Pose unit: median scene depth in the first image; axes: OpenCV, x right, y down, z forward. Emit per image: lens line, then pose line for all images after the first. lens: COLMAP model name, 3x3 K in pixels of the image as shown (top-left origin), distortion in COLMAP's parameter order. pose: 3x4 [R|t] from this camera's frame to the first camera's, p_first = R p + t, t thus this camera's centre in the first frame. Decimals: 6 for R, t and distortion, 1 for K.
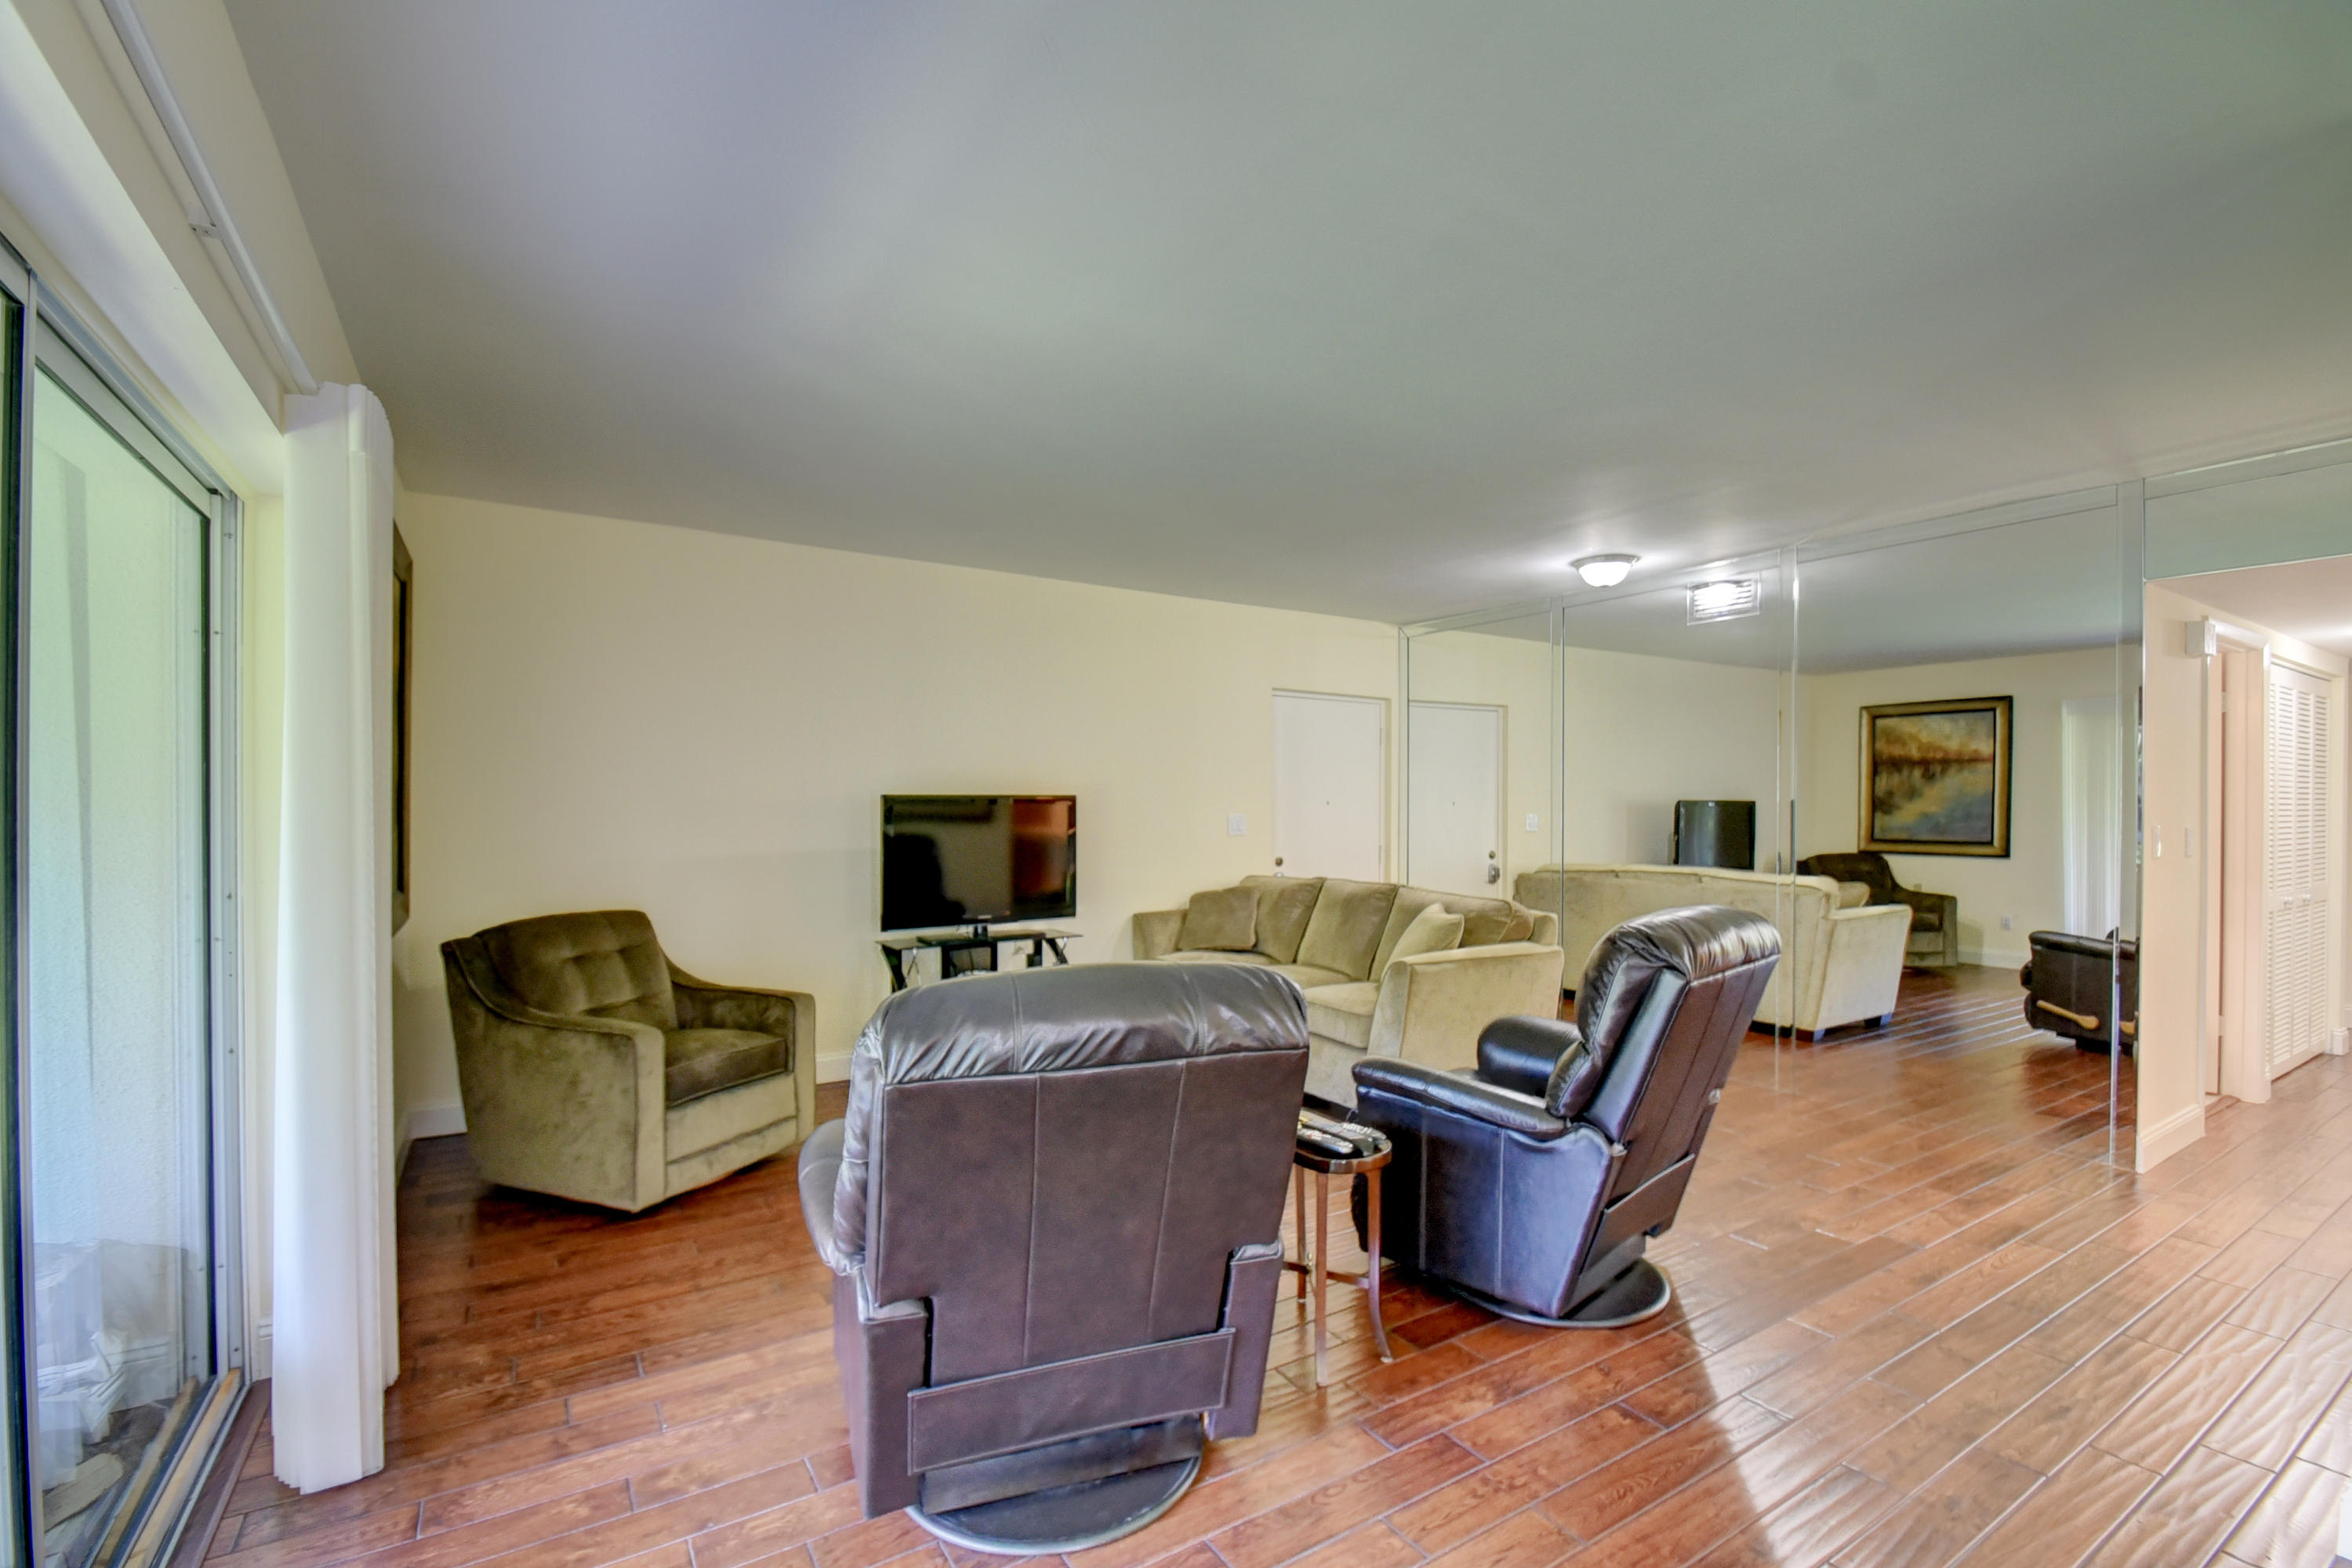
lens RADIAL K [[1029.0, 0, 1178.5], [0, 1029.0, 814.6], [0, 0, 1]] dist [0.016533, -0.017415]
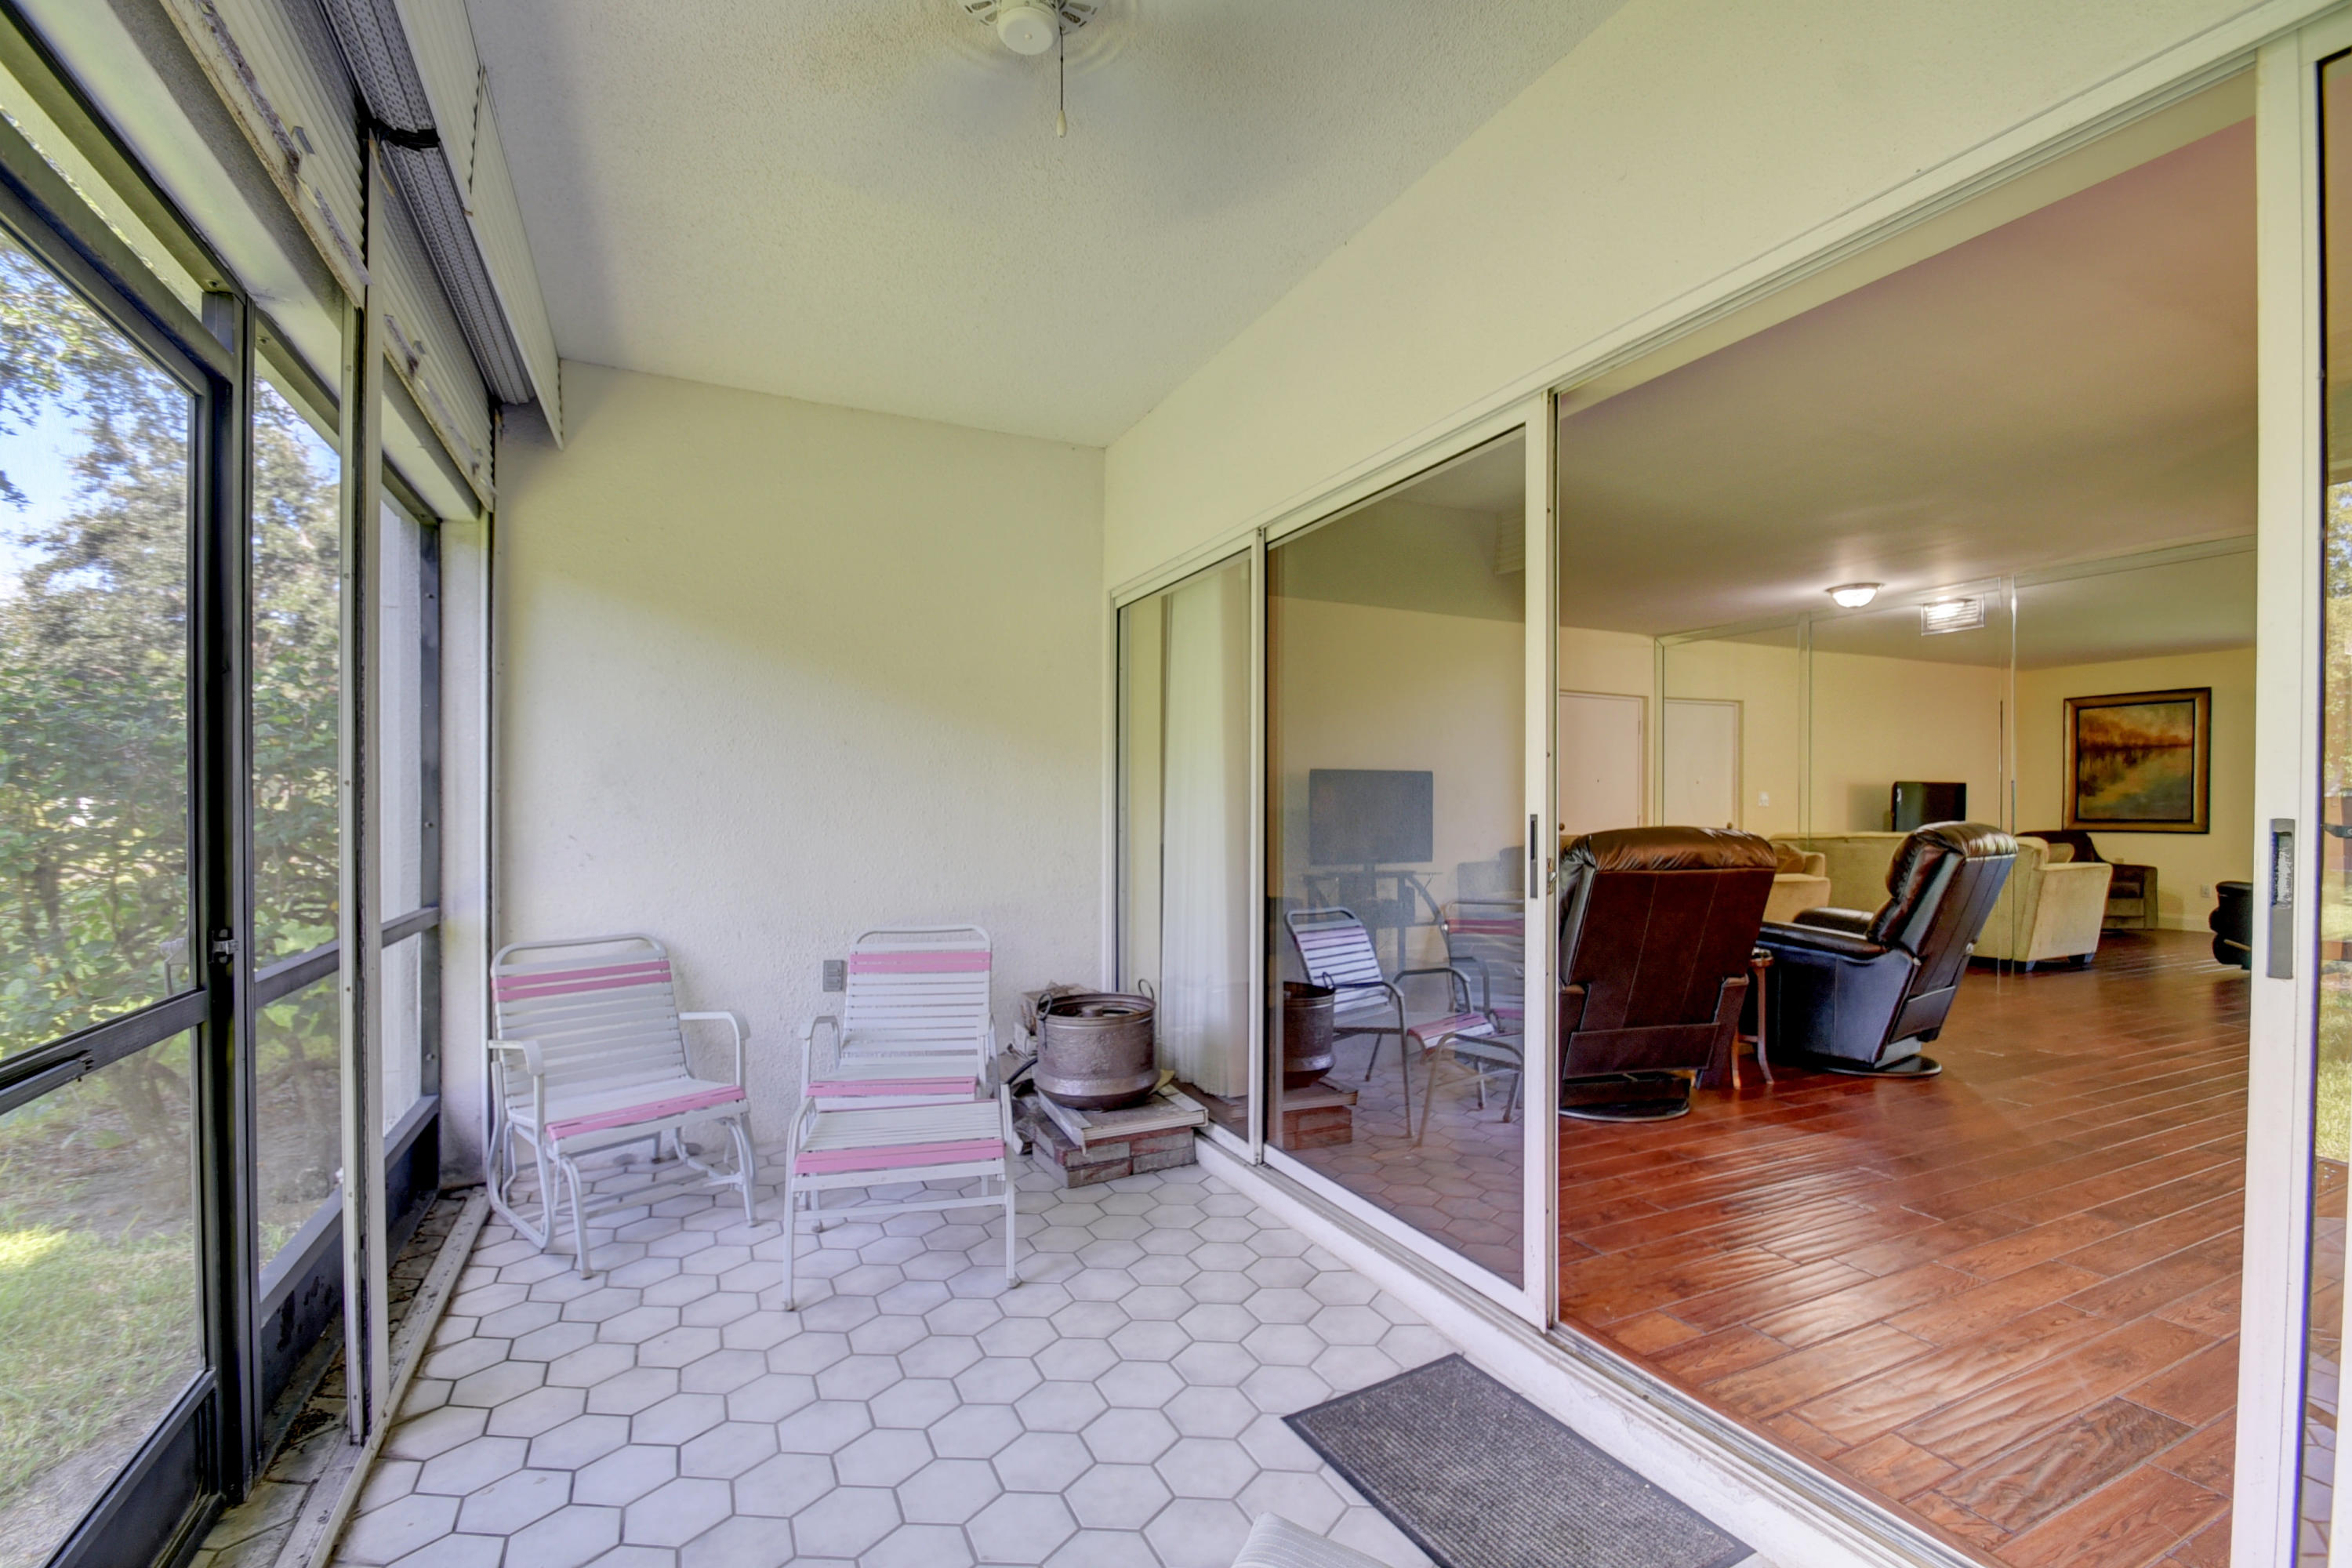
lens RADIAL K [[1029.0, 0, 1178.5], [0, 1029.0, 814.6], [0, 0, 1]] dist [0.016533, -0.017415]
pose [[0.992527, 0.001726, -0.122015, -0.273901], [-0.002027, 0.999995, -0.002345, 0.044575], [0.122011, 0.002575, 0.992525, -0.397413]]
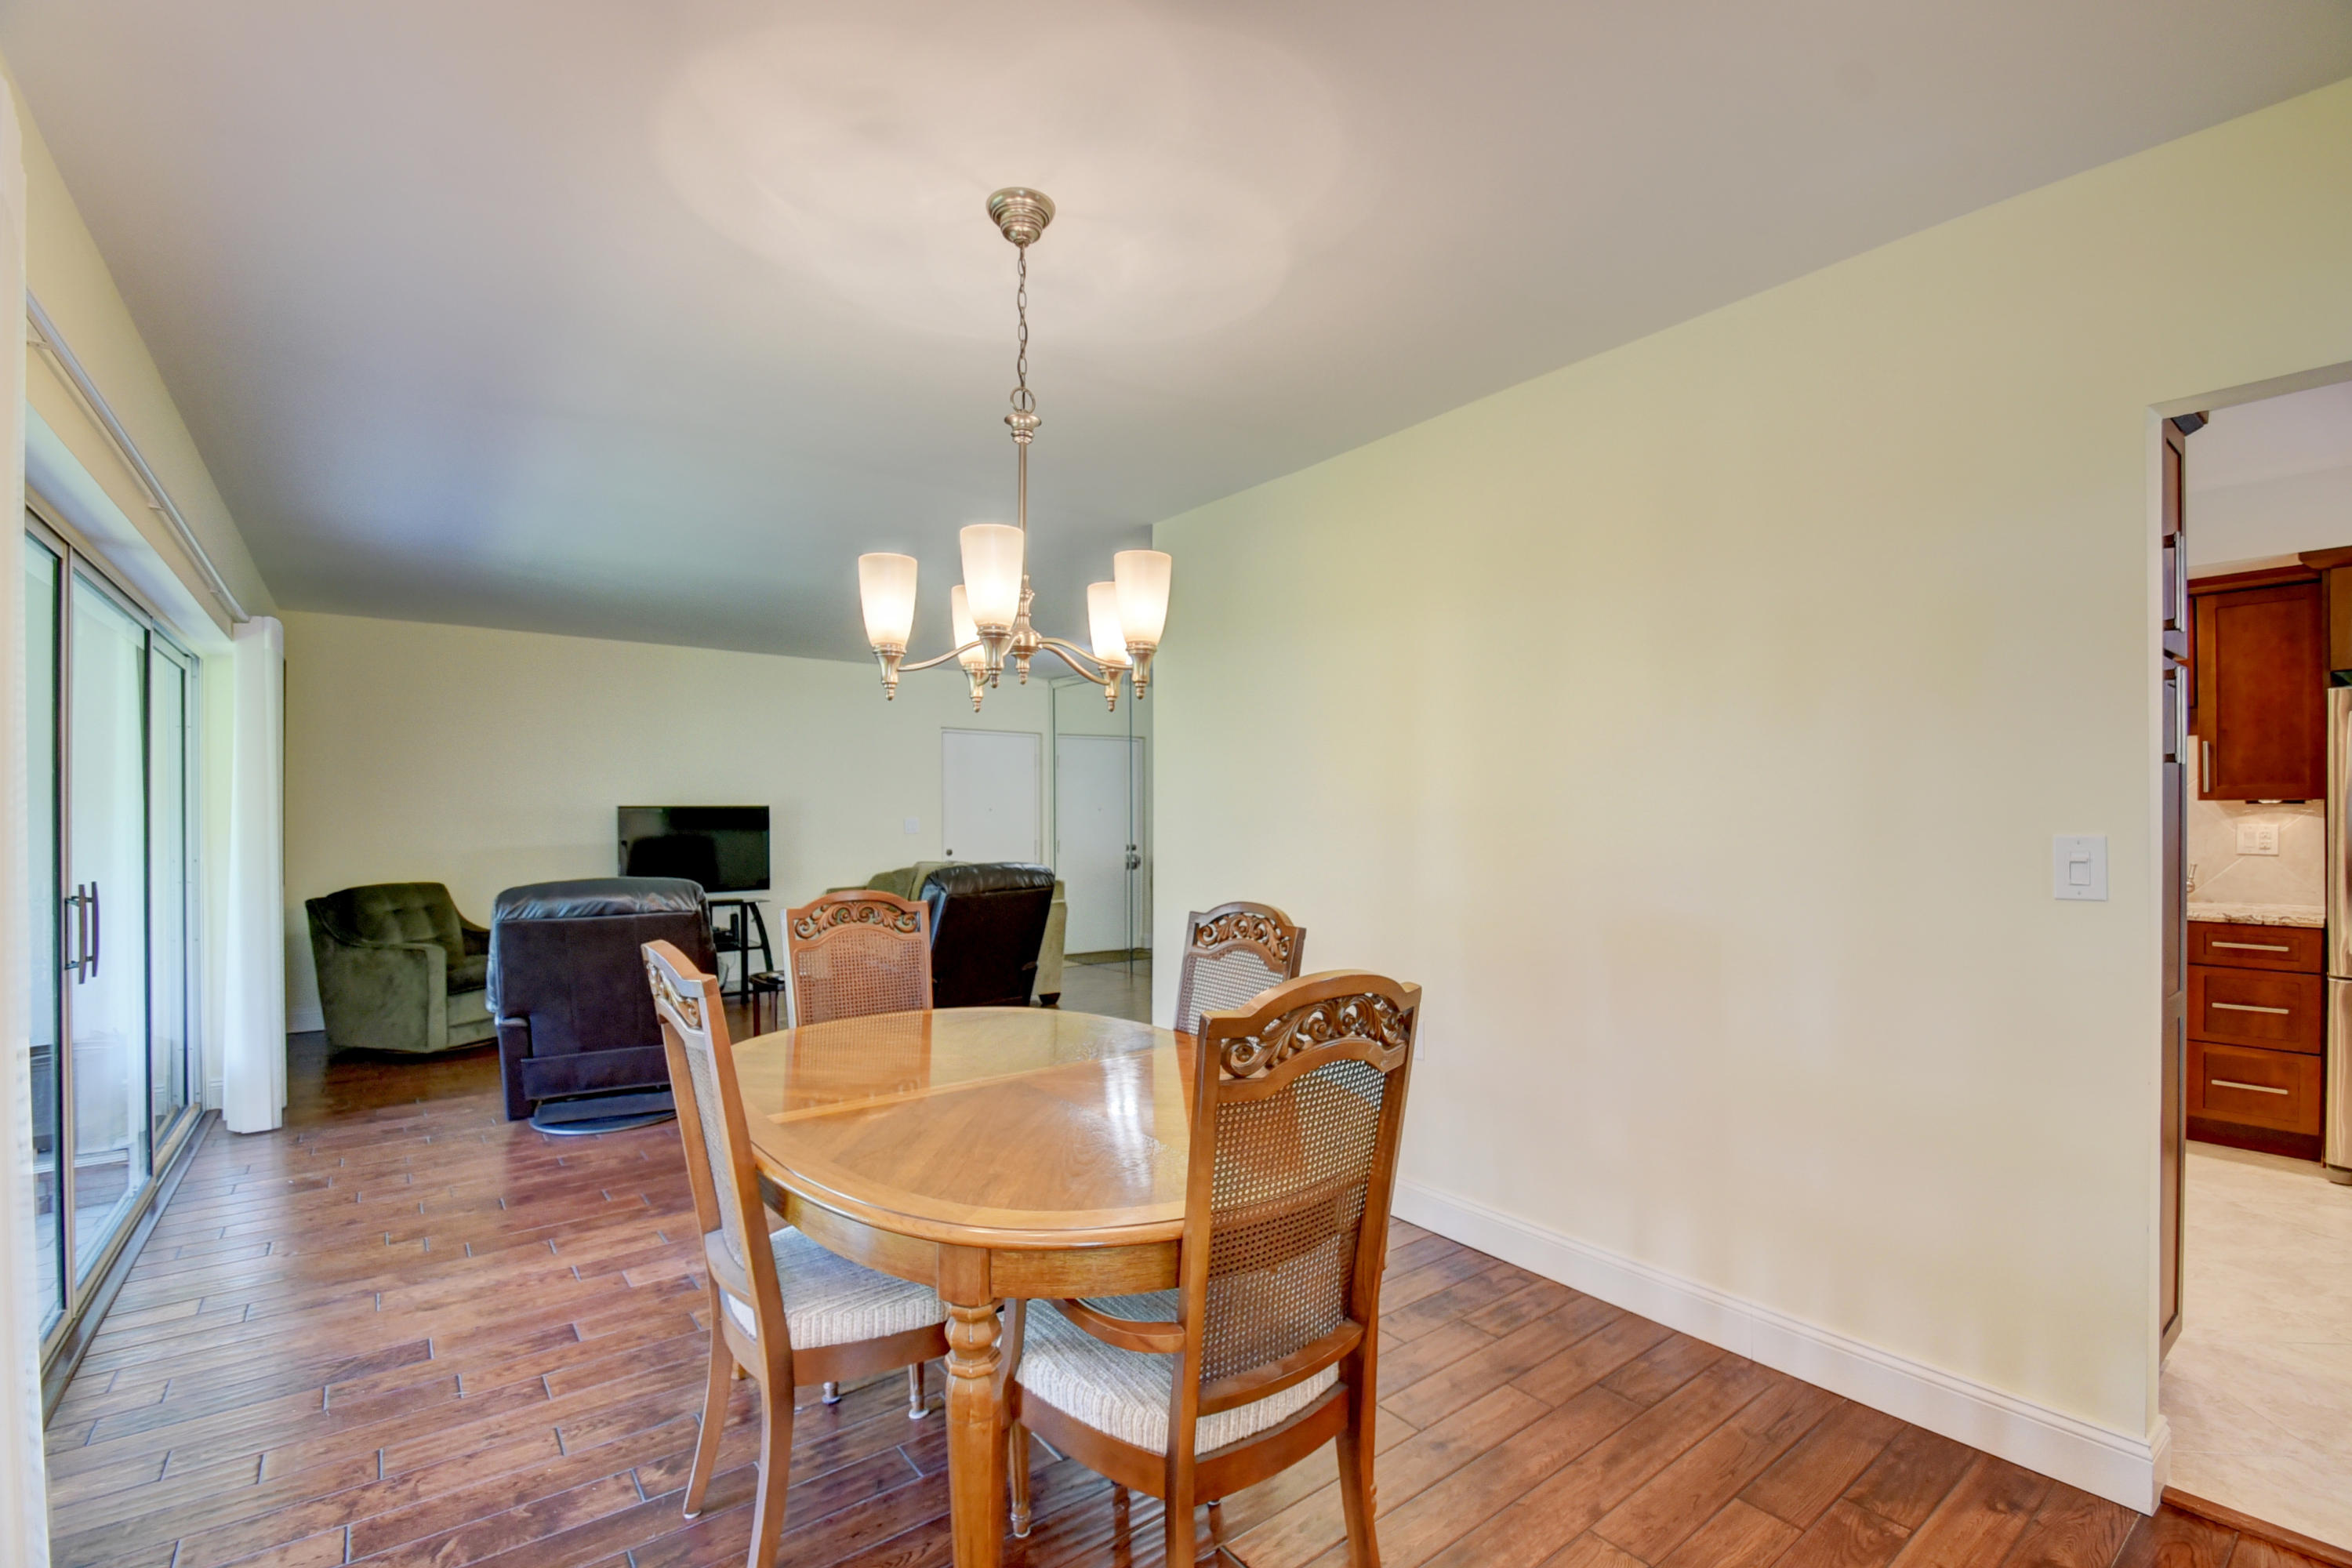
lens RADIAL K [[1027.0, 0, 1177.2], [0, 1027.0, 814.2], [0, 0, 1]] dist [0.016073, -0.019779]
pose [[0.995824, -0.007575, 0.090977, 0.356147], [0.008240, 0.999942, -0.006937, 0.008412], [-0.090919, 0.007658, 0.995829, -0.518966]]
